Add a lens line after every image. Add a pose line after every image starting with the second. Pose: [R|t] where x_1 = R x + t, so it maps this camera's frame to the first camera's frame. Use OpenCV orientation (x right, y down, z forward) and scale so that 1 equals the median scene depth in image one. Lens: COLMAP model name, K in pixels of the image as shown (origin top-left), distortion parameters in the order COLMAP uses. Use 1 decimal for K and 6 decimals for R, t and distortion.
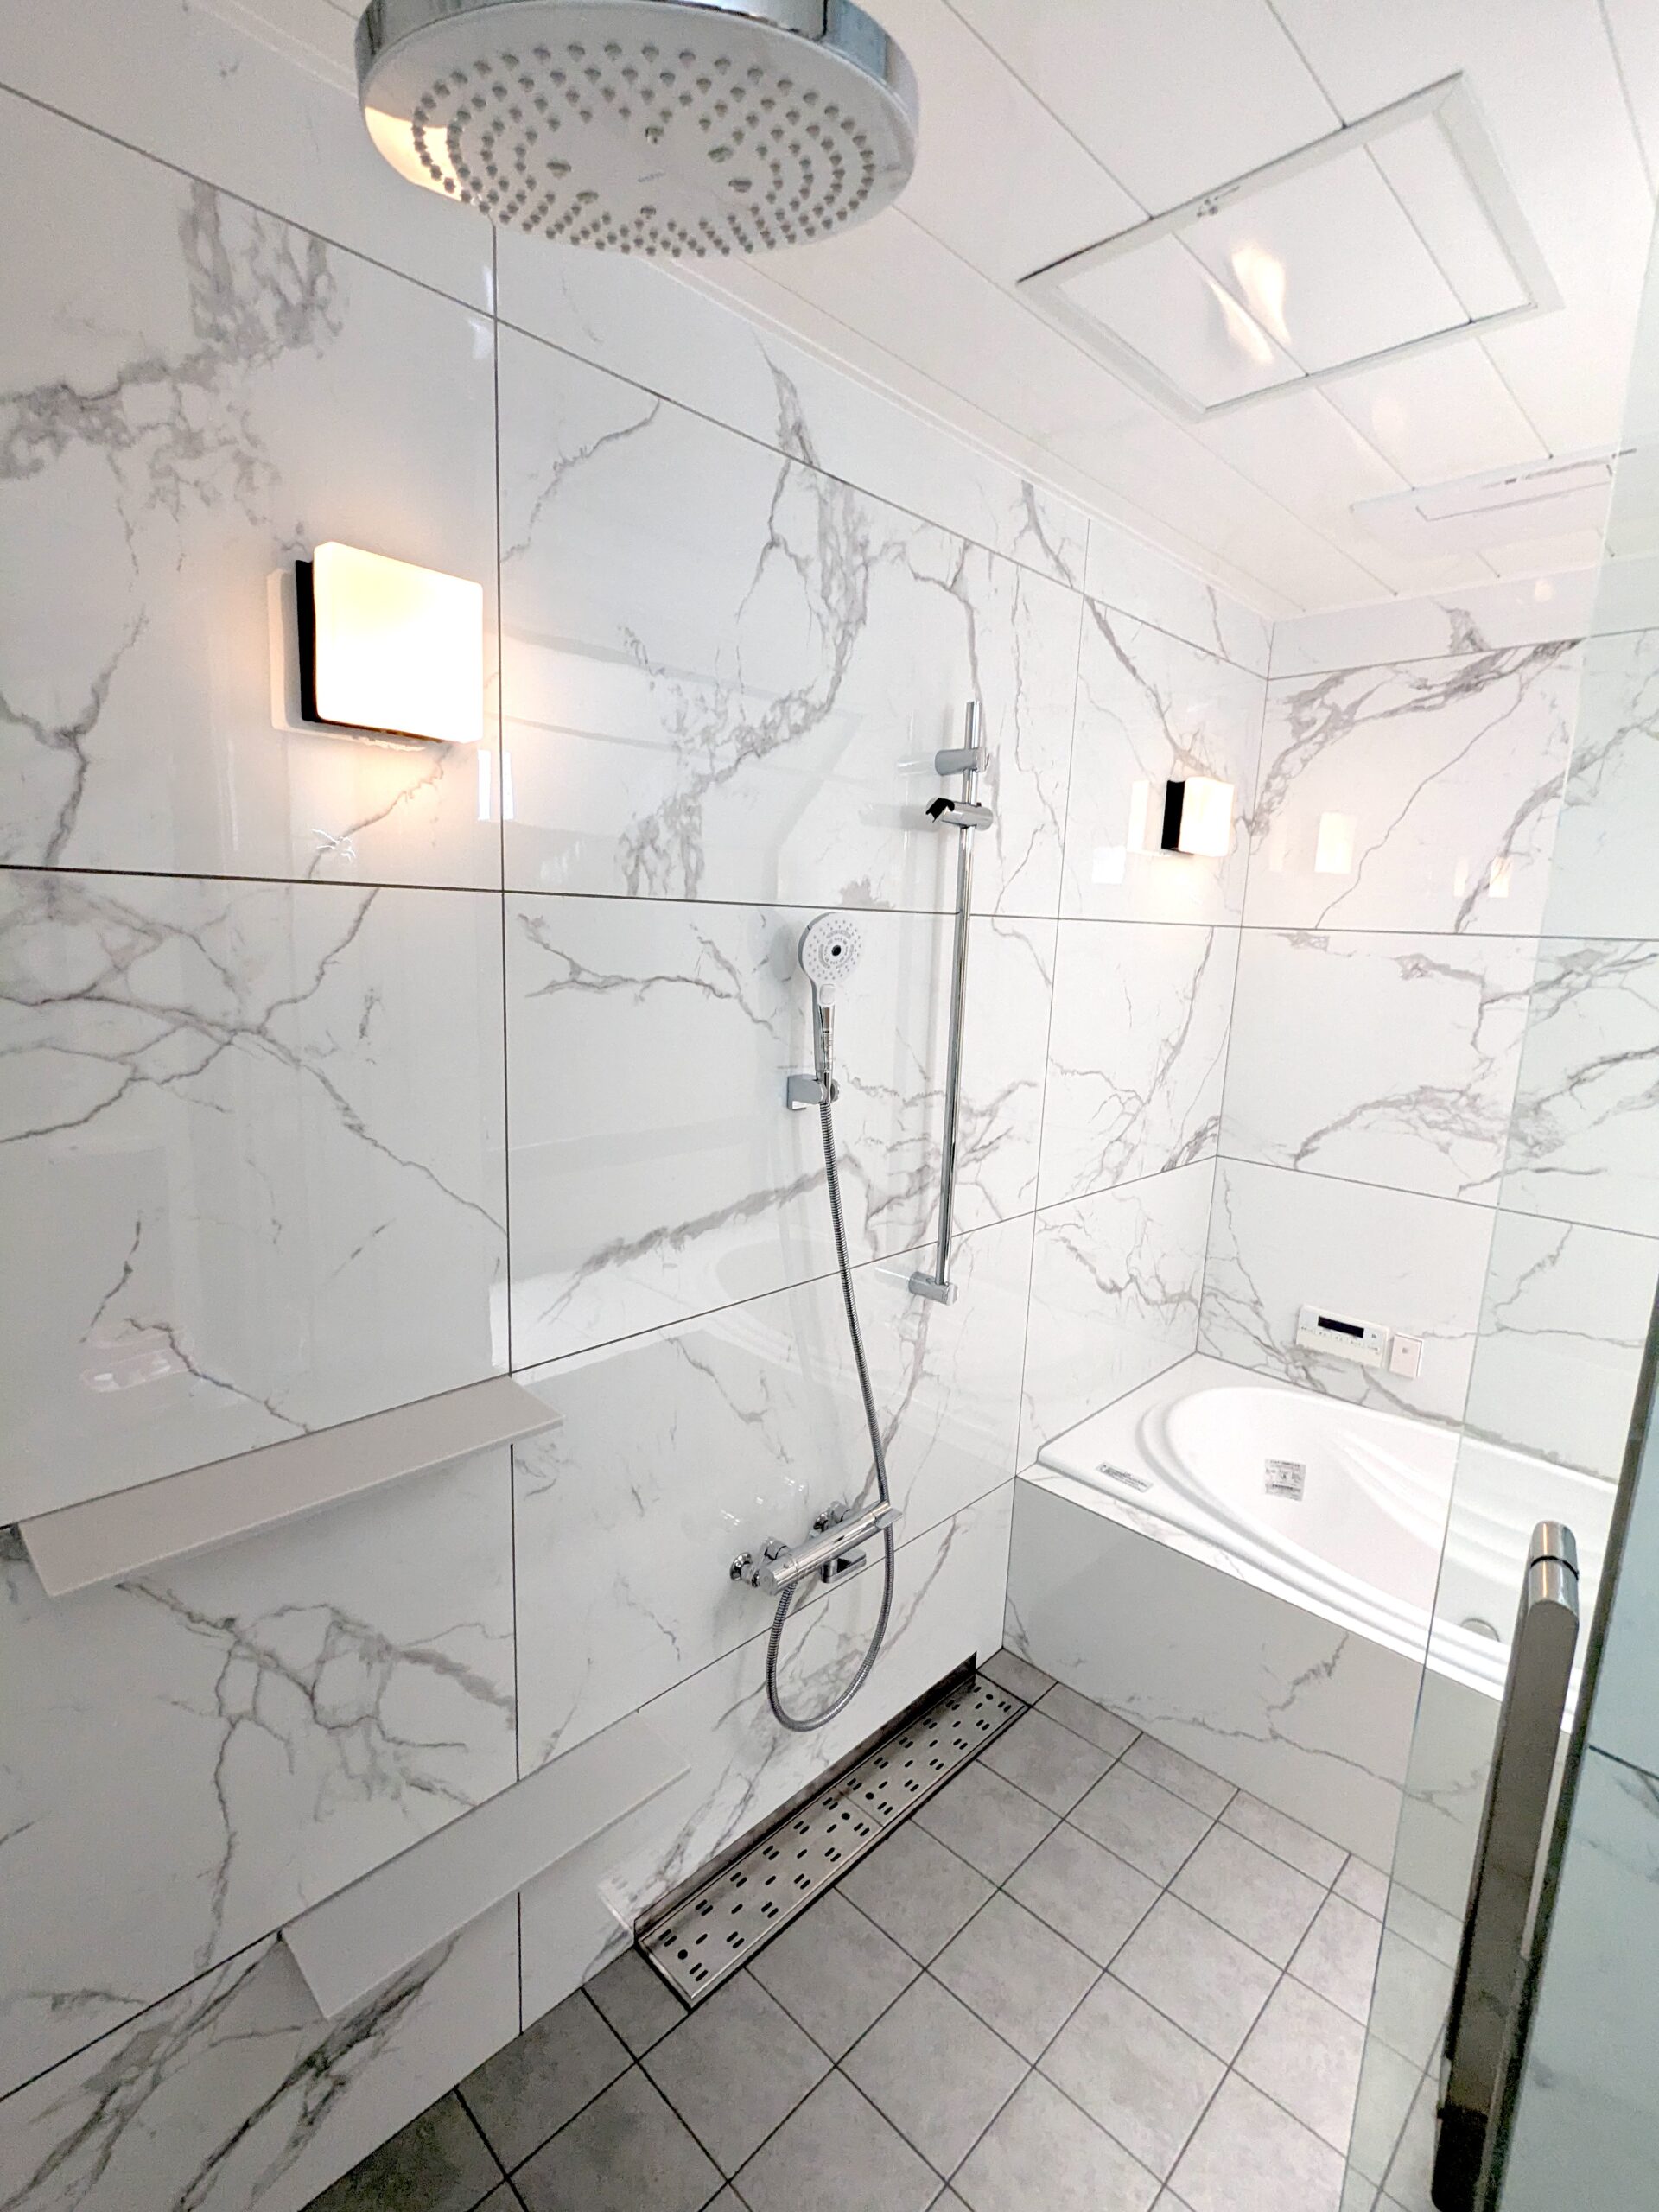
lens RADIAL K [[1050.6, 0, 829.0], [0, 1050.6, 1111.8], [0, 0, 1]] dist [-0.004444, 0.002965]
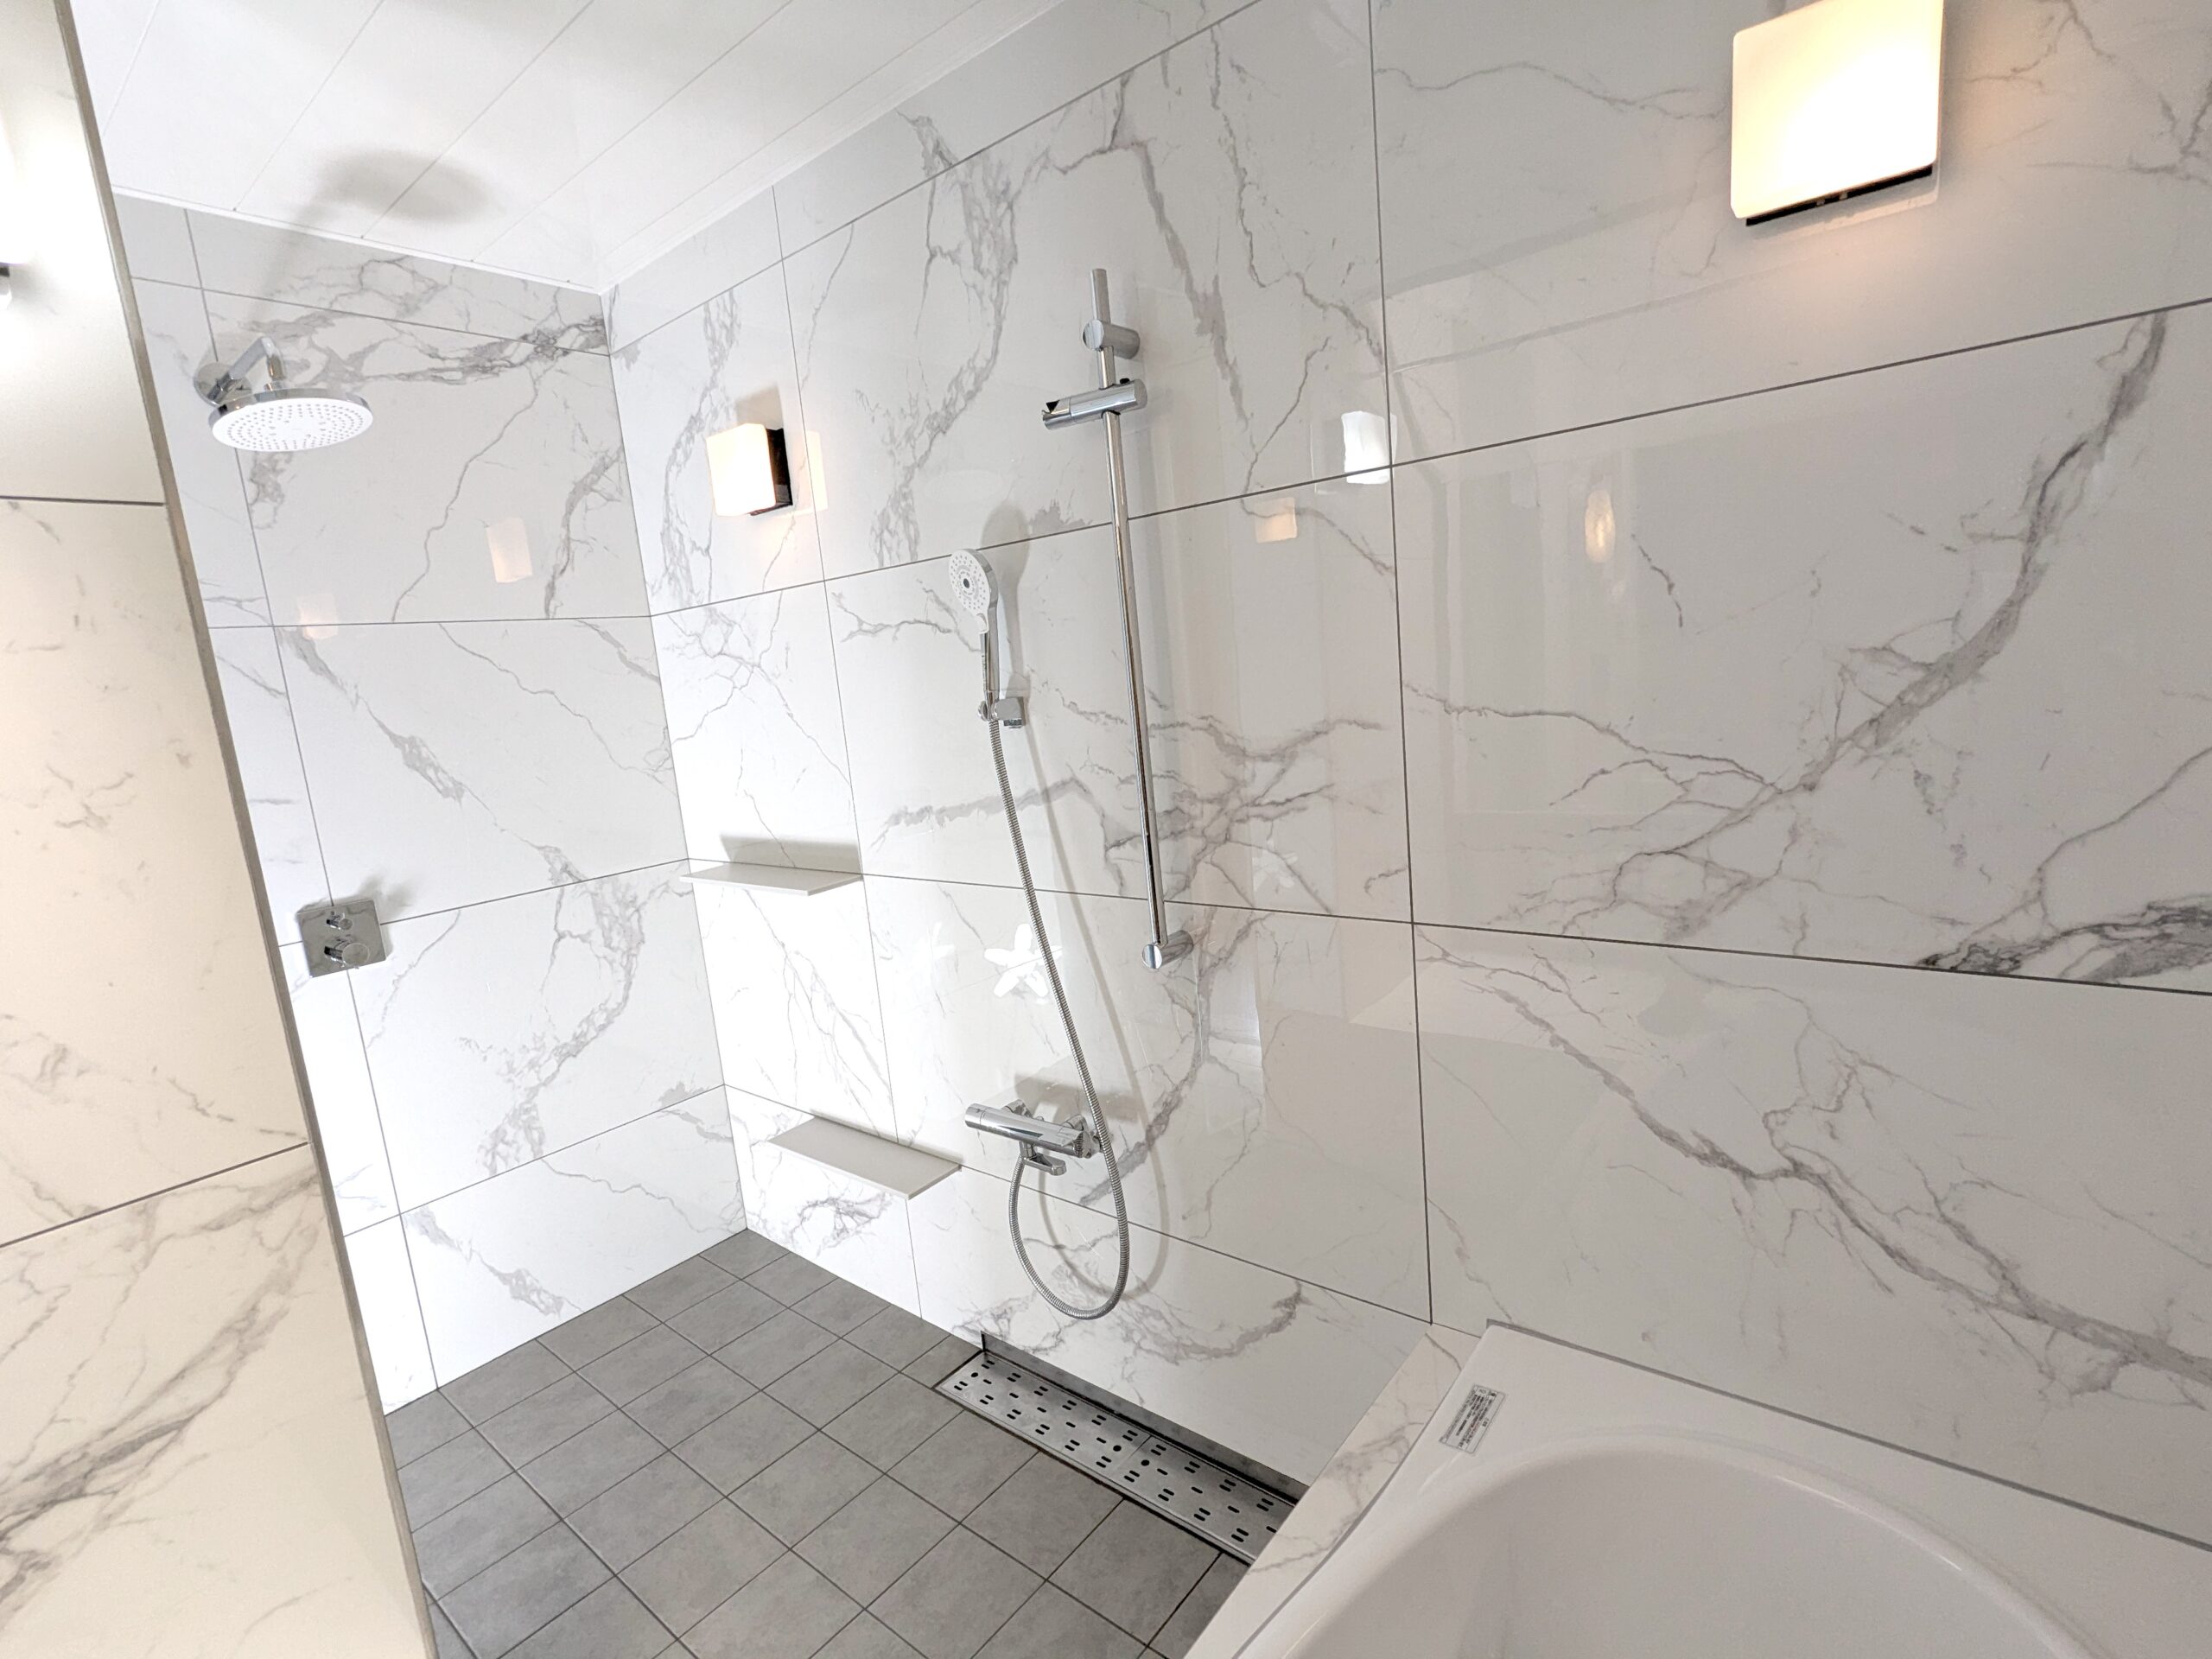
lens RADIAL K [[1050.6, 0, 1095.7], [0, 1050.6, 834.1], [0, 0, 1]] dist [-0.004444, 0.002965]
pose [[0.079808, 0.115188, -0.990132, 1.309529], [-0.086789, 0.990332, 0.108216, -0.022182], [0.993025, 0.077296, 0.089034, 1.179159]]
